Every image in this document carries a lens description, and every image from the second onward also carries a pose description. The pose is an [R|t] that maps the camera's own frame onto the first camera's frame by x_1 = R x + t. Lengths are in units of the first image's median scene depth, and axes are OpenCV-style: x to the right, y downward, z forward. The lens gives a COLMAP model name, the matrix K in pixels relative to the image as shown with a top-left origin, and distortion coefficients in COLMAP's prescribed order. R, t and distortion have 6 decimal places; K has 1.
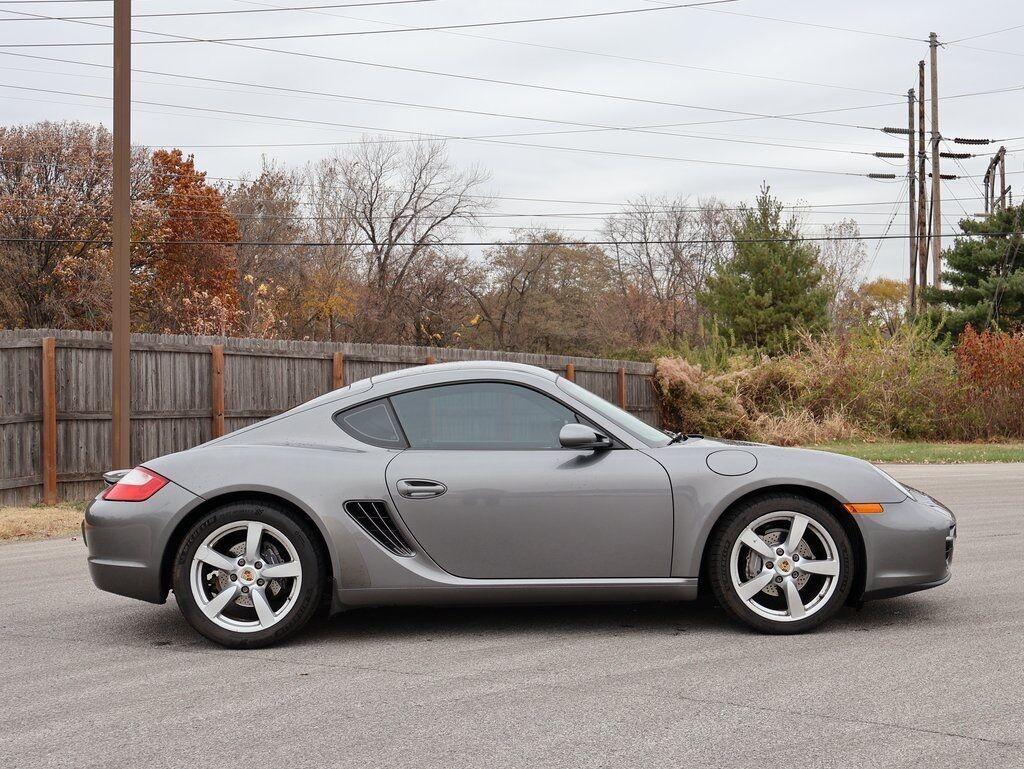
lens RADIAL K [[1184.7, 0, 514.7], [0, 1184.7, 381.8], [0, 0, 1]] dist [-0.007285, 0.000000]
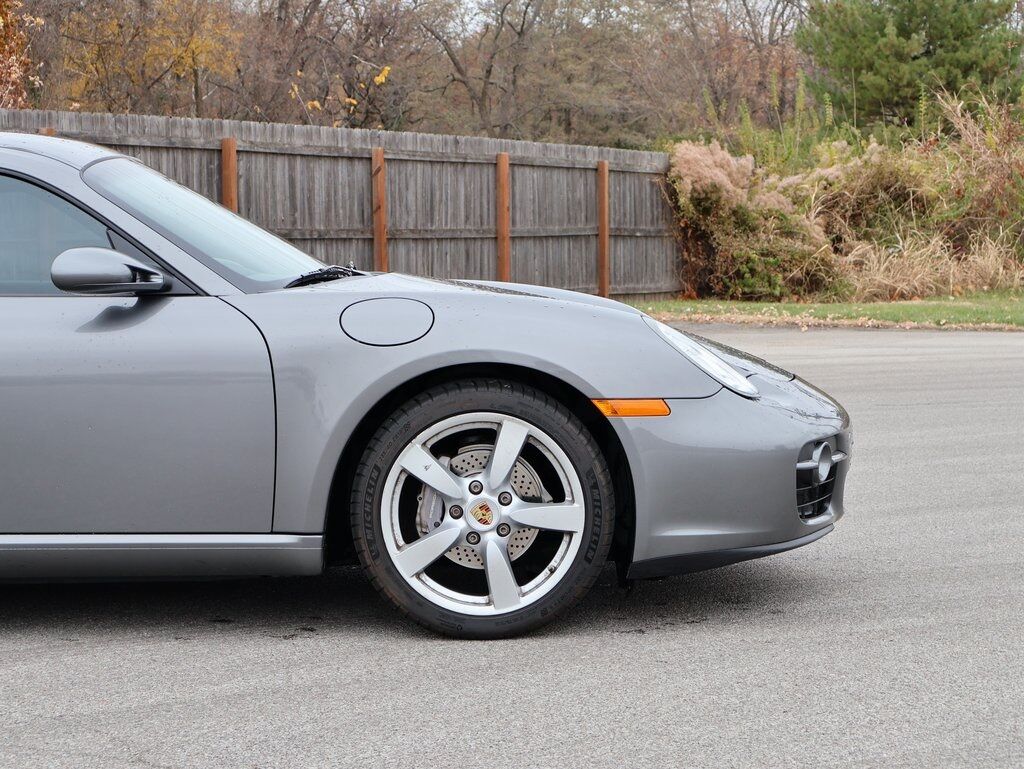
lens RADIAL K [[2041.8, 0, 510.2], [0, 2041.8, 384.7], [0, 0, 1]] dist [-0.058289, 0.000000]
pose [[0.999987, 0.004908, -0.001001, 0.228408], [-0.004789, 0.995364, 0.096058, 0.007703], [0.001468, -0.096052, 0.995375, 0.078692]]
